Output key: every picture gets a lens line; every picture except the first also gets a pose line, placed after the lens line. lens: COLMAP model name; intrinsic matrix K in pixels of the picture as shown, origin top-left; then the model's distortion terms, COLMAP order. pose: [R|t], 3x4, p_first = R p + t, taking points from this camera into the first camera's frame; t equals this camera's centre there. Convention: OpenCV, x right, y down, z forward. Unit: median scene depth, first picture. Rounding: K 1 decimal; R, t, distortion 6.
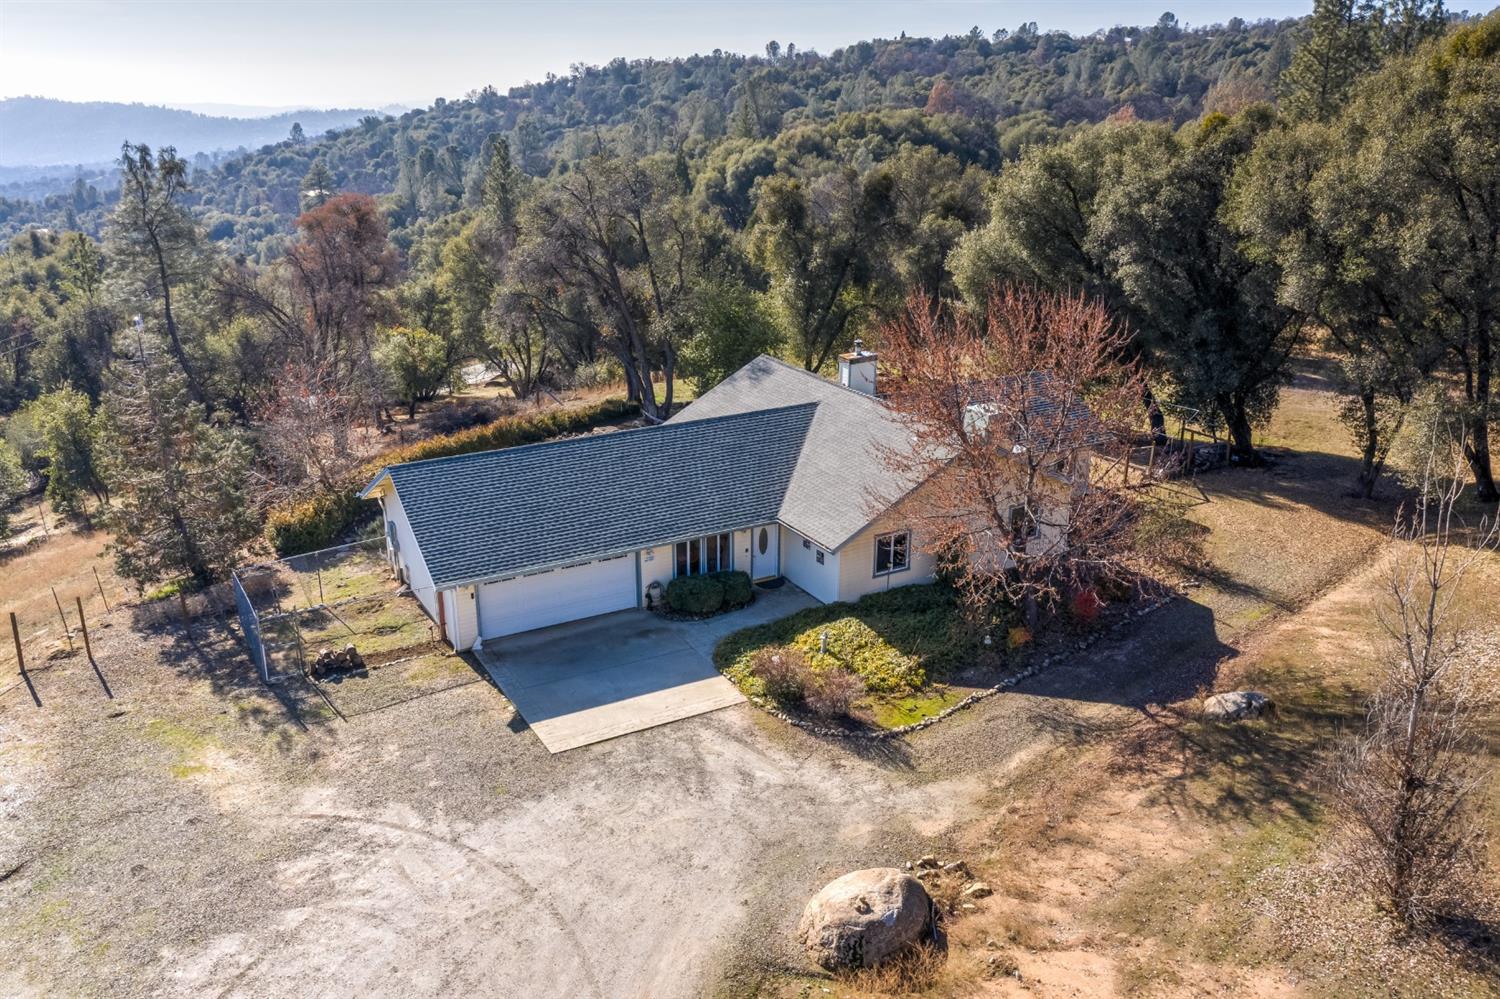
lens RADIAL K [[1222.5, 0, 741.5], [0, 1222.5, 492.4], [0, 0, 1]] dist [-0.007292, -0.000150]
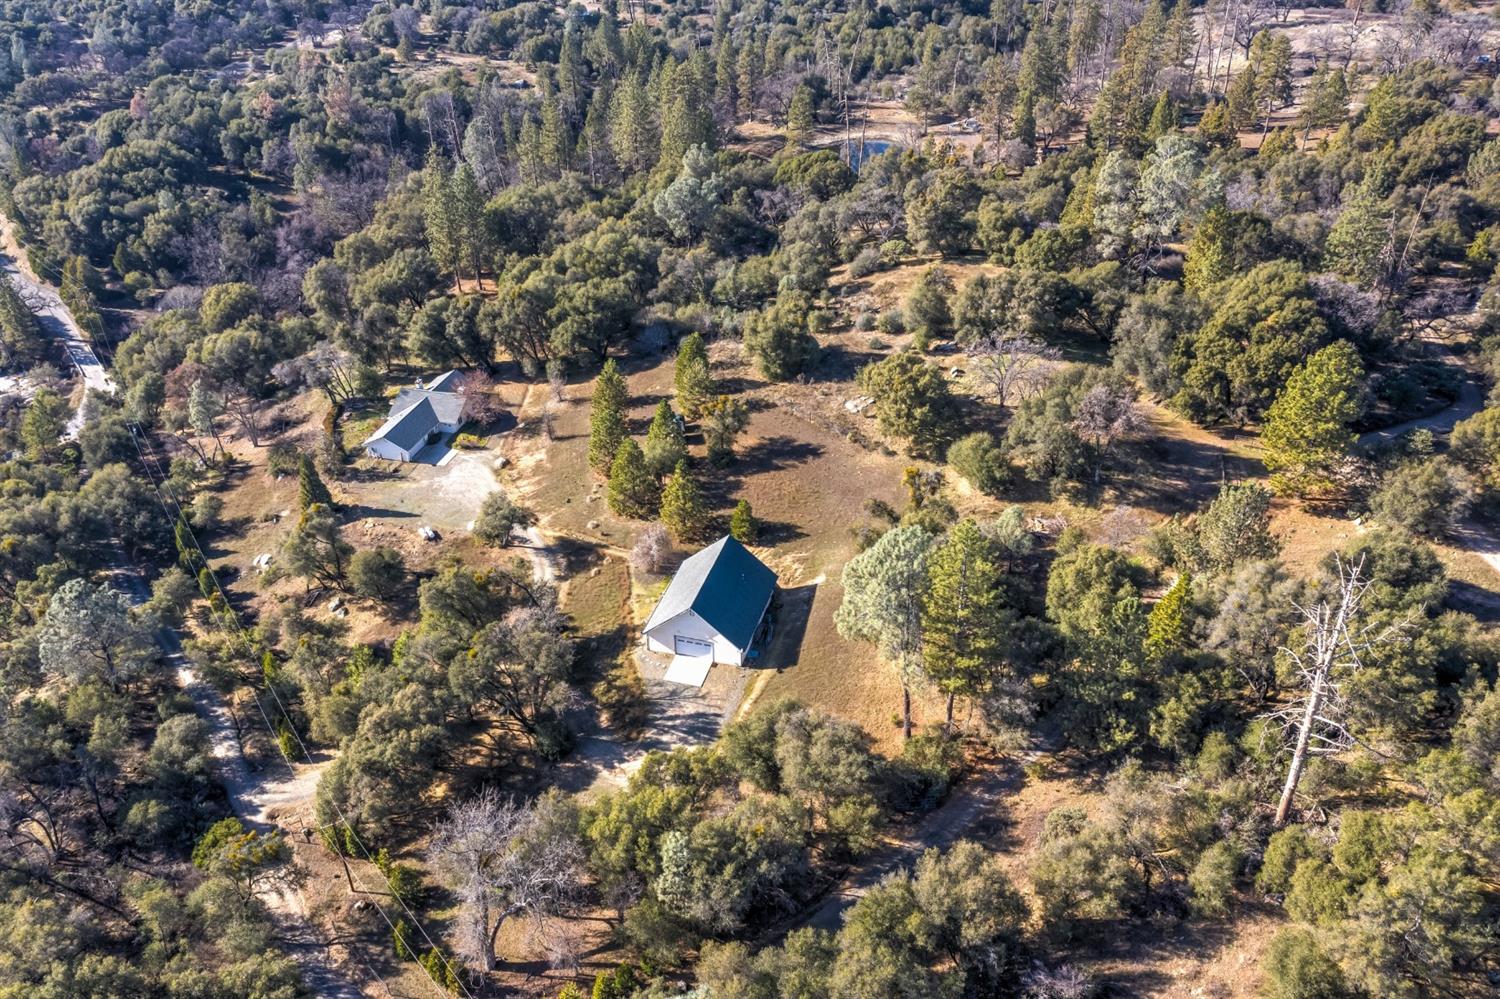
lens RADIAL K [[1222.5, 0, 741.5], [0, 1222.5, 492.4], [0, 0, 1]] dist [-0.007292, -0.000150]
pose [[0.716399, -0.375494, 0.588028, -2.111888], [0.242021, 0.924234, 0.295328, -0.880392], [-0.654369, -0.069258, 0.752997, -3.645744]]
